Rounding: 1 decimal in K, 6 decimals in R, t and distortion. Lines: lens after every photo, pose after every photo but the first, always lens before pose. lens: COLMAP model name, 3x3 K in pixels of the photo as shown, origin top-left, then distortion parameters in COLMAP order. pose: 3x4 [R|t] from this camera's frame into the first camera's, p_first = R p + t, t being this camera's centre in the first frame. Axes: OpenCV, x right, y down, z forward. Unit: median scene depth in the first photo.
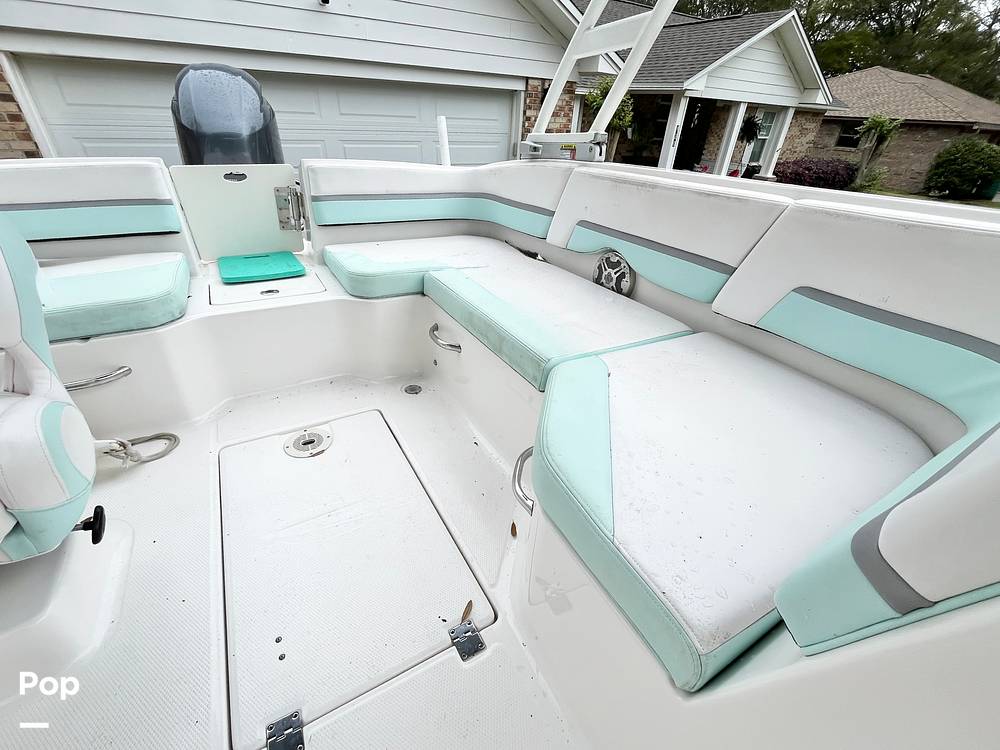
lens RADIAL K [[425.0, 0, 495.7], [0, 425.0, 378.0], [0, 0, 1]] dist [-0.004726, 0.000045]
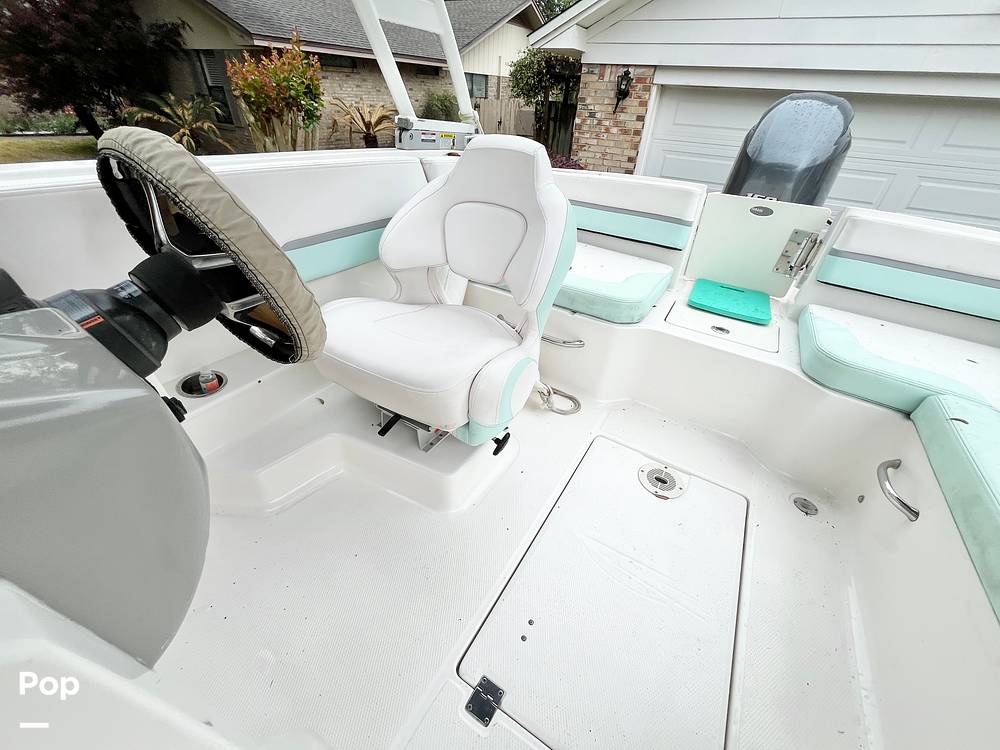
lens RADIAL K [[404.1, 0, 499.9], [0, 404.1, 378.0], [0, 0, 1]] dist [-0.006259, 0.000034]
pose [[0.488000, 0.482581, -0.727305, -0.044740], [-0.485010, 0.842698, 0.233719, -0.076567], [0.725687, 0.238696, 0.645293, 0.047071]]
